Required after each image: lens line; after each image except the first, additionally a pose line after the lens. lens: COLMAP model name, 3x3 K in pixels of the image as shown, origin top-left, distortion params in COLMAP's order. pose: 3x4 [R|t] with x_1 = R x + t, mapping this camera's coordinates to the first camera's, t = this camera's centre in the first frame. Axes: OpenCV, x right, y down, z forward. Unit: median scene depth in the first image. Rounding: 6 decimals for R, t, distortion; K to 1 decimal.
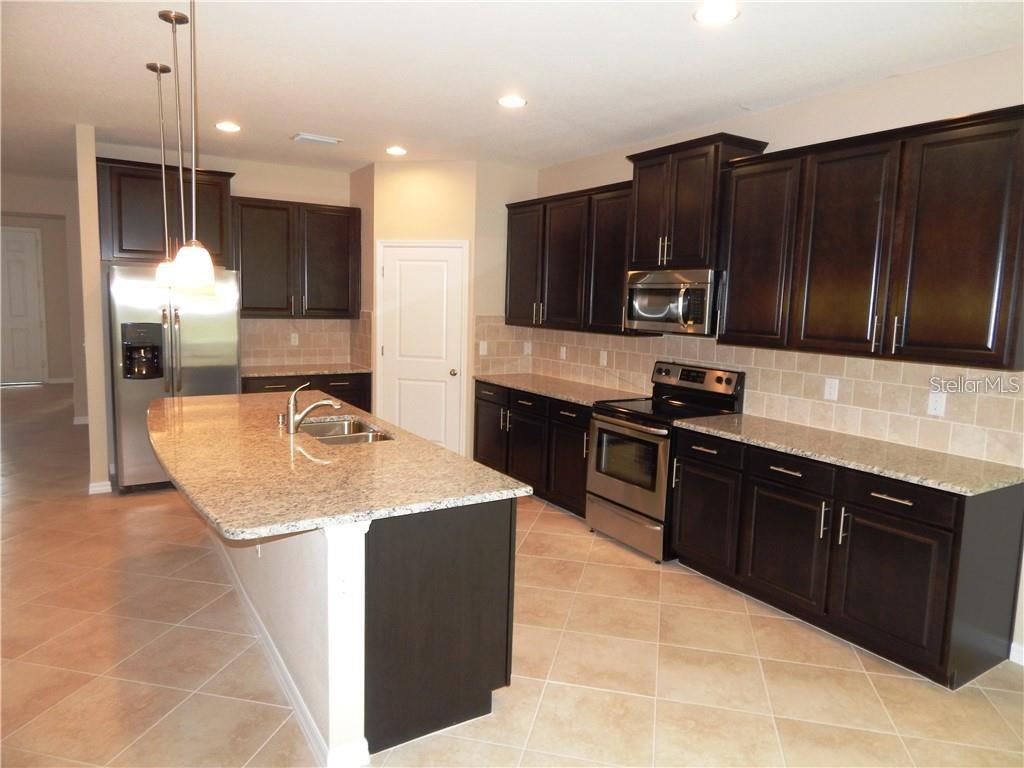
lens RADIAL K [[673.2, 0, 512.0], [0, 673.2, 384.0], [0, 0, 1]] dist [0.057280, 0.000936]
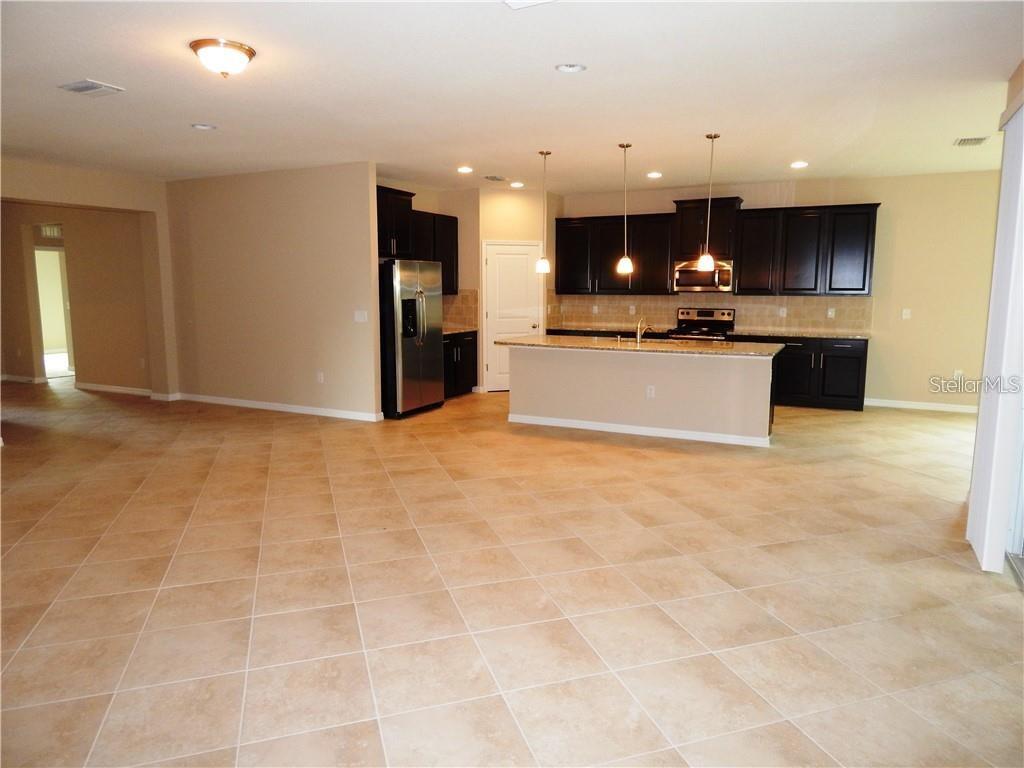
lens RADIAL K [[673.2, 0, 512.0], [0, 673.2, 384.0], [0, 0, 1]] dist [0.057280, 0.000936]
pose [[0.850435, -0.102330, 0.516031, -1.204482], [0.087577, 0.994750, 0.052933, 0.037033], [-0.518739, 0.000177, 0.854933, -0.383015]]
